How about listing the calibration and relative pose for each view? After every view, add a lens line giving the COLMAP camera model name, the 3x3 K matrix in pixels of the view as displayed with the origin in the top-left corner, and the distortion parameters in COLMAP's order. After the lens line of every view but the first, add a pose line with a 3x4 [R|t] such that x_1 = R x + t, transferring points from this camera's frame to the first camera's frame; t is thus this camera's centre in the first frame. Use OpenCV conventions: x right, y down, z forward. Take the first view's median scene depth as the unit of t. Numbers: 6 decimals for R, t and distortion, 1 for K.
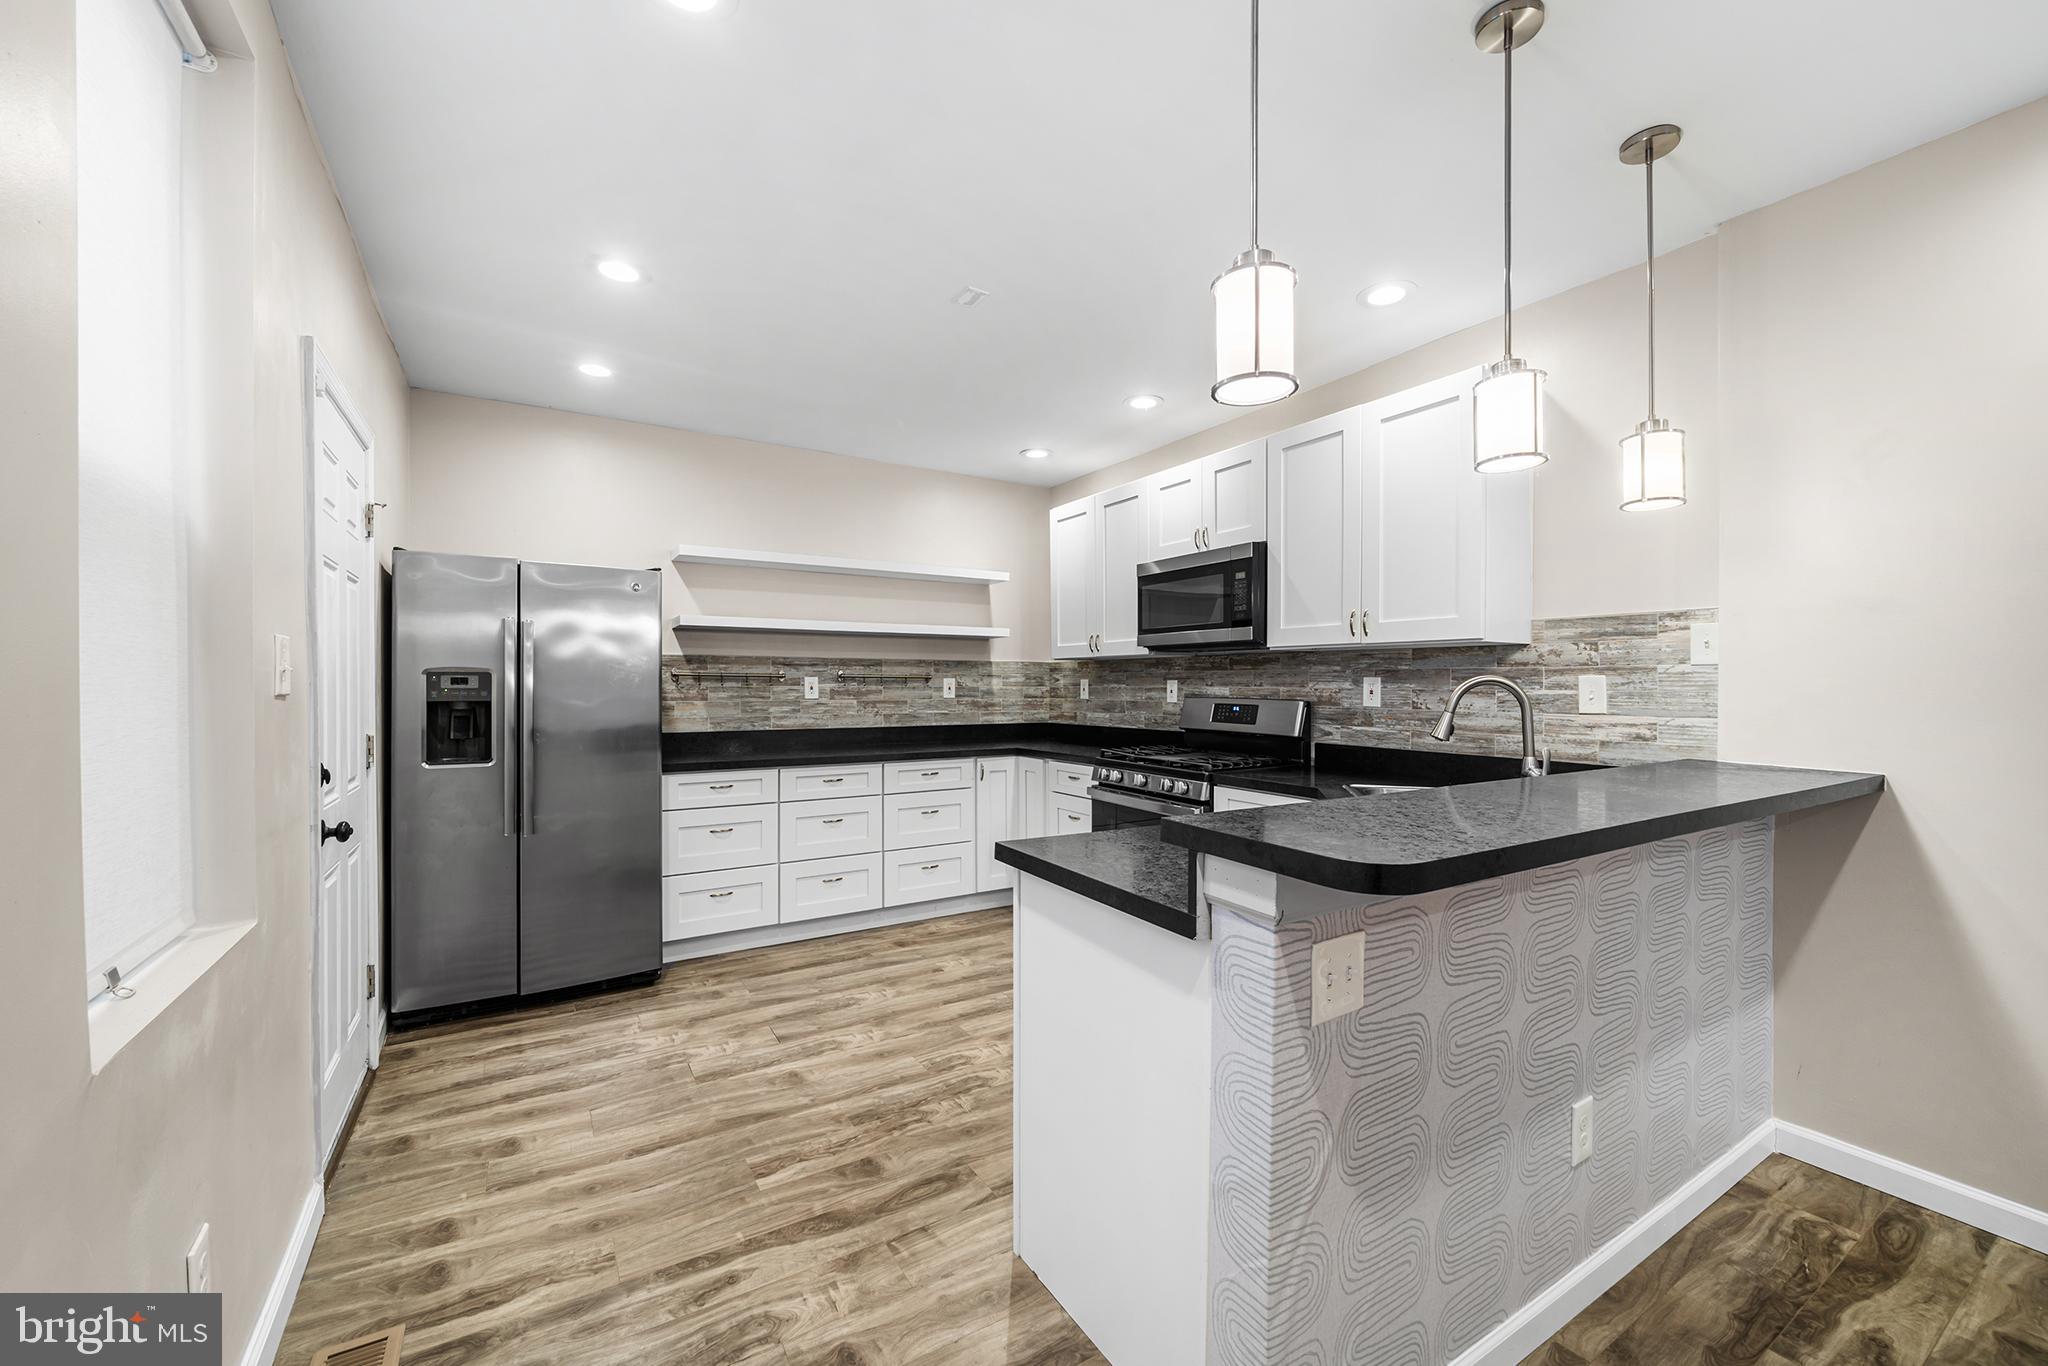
lens RADIAL K [[802.5, 0, 1023.5], [0, 802.5, 688.1], [0, 0, 1]] dist [-0.000551, -0.000021]
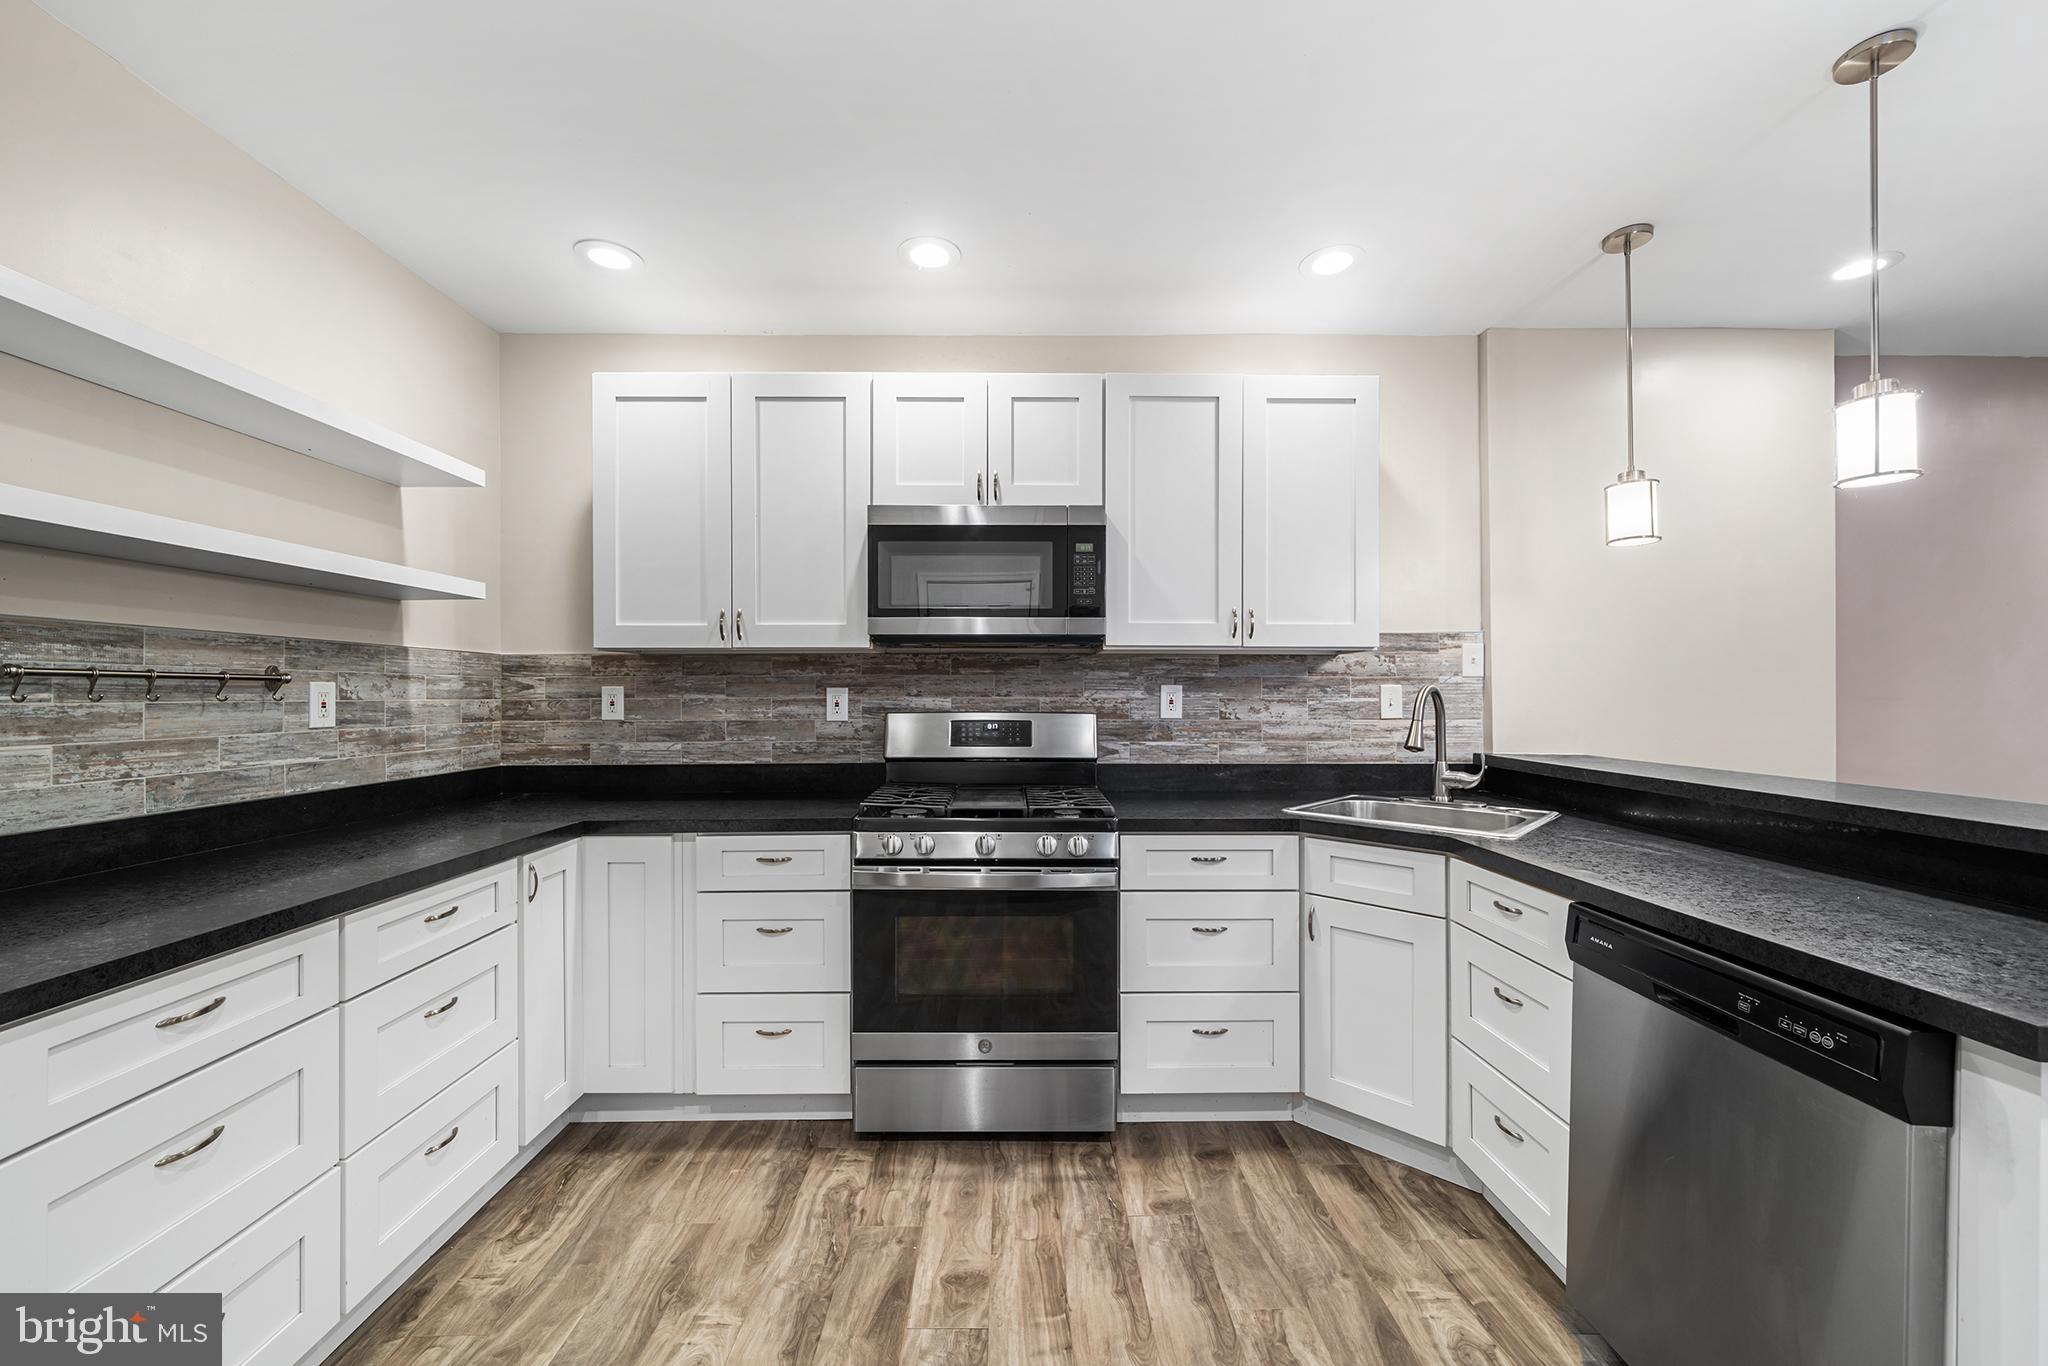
lens RADIAL K [[792.4, 0, 1021.0], [0, 792.4, 692.3], [0, 0, 1]] dist [-0.001022, -0.000239]
pose [[0.509287, -0.001270, 0.860596, -0.370833], [0.006529, 0.999976, -0.002388, -0.004288], [-0.860572, 0.006834, 0.509283, 0.636727]]
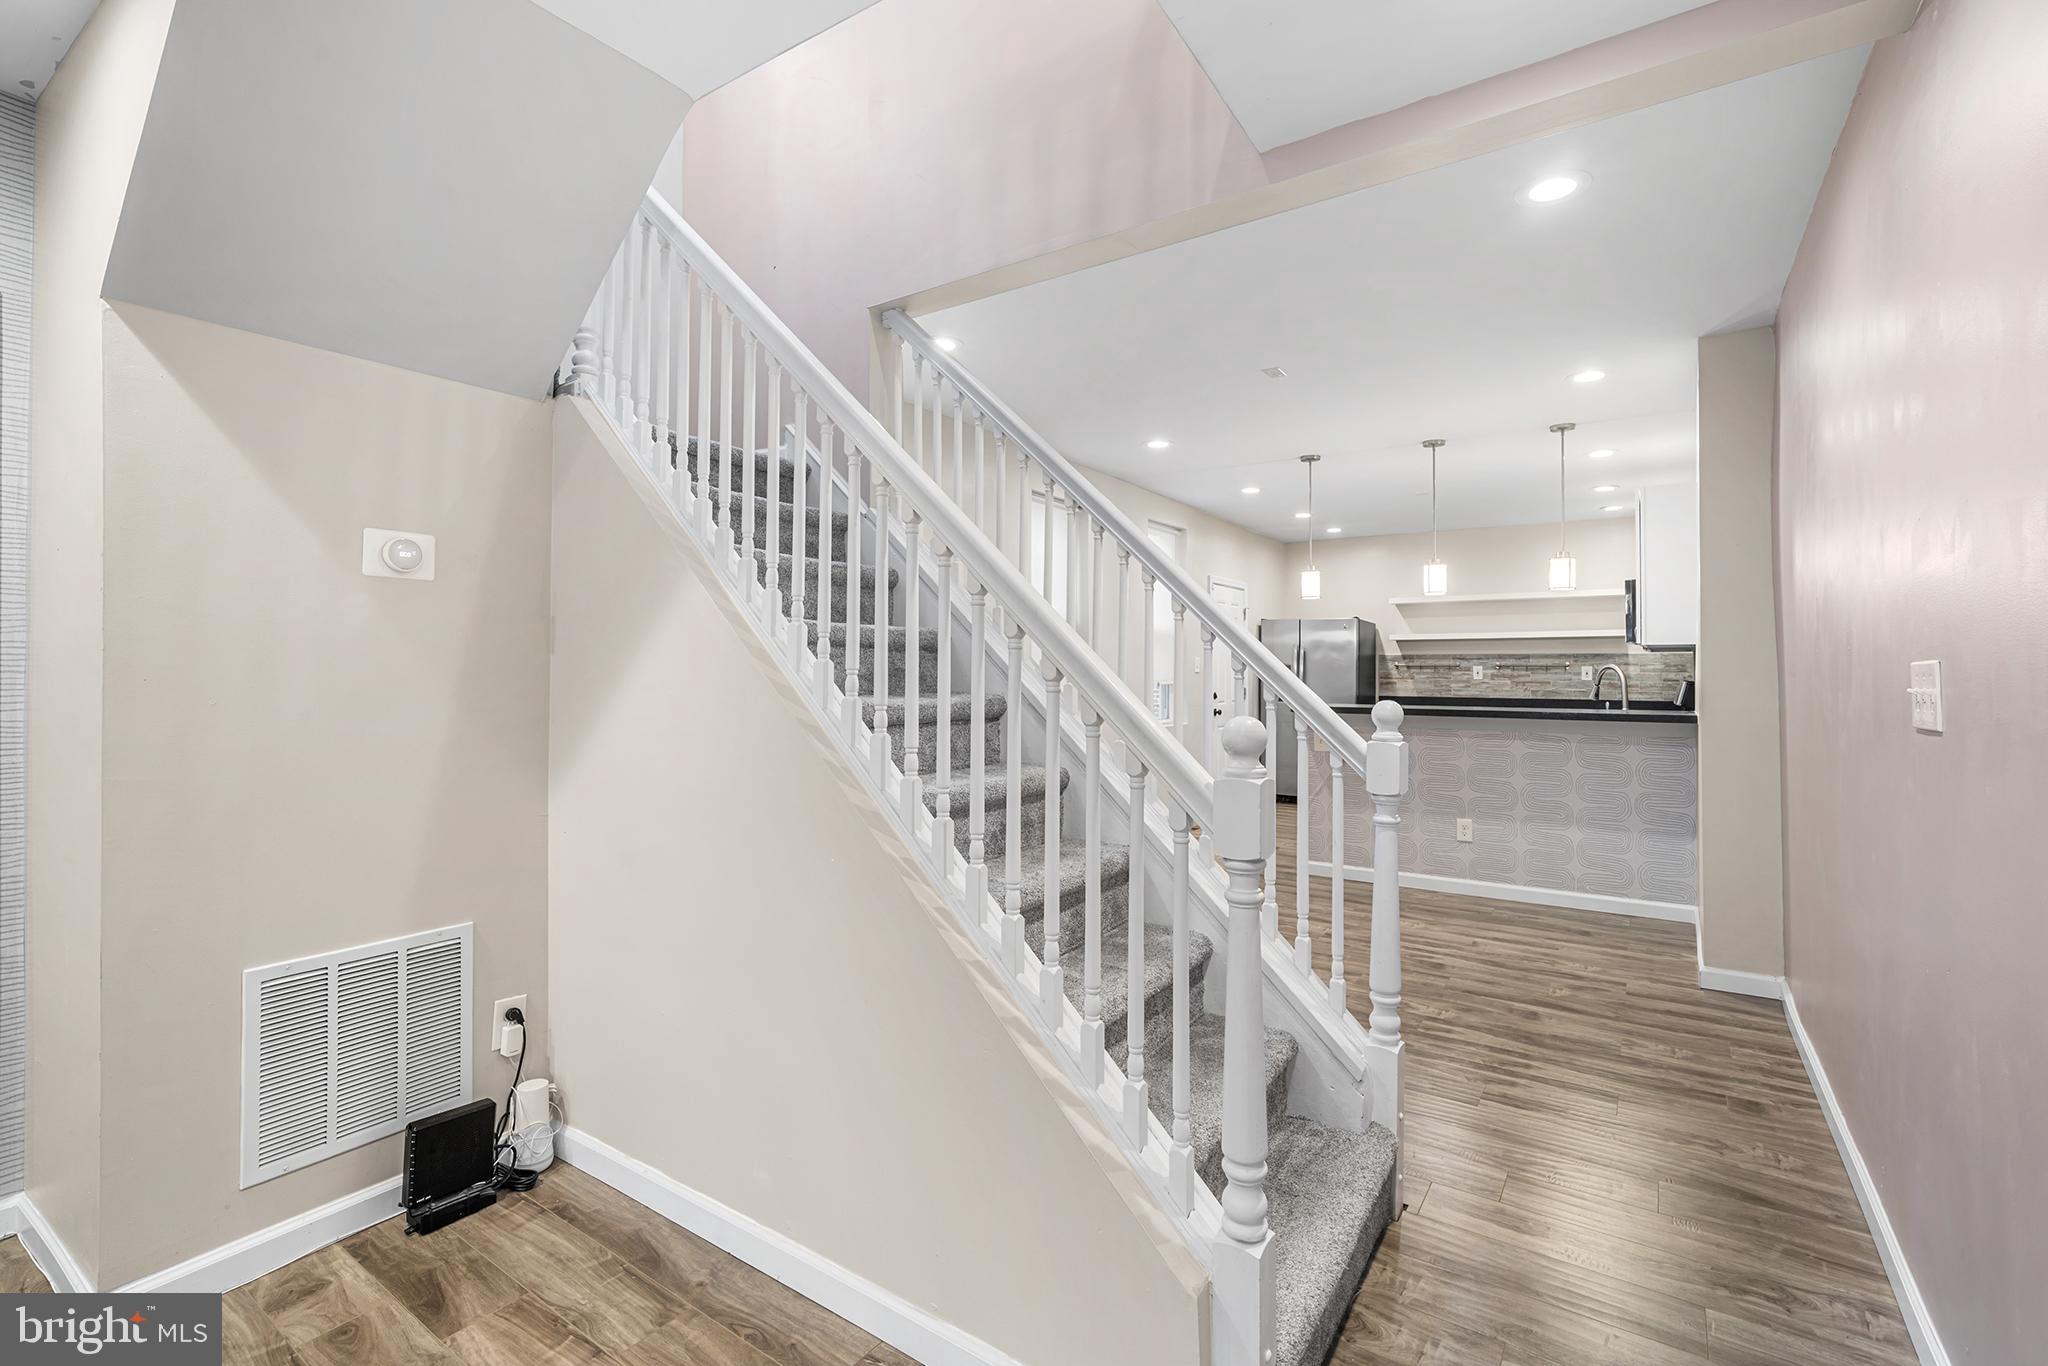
lens RADIAL K [[903.9, 0, 1029.7], [0, 903.9, 665.9], [0, 0, 1]] dist [0.000657, 0.000058]
pose [[0.402959, -0.005647, -0.915201, 1.338092], [-0.006183, 0.999941, -0.008892, 0.009988], [0.915197, 0.009242, 0.402901, -0.741328]]
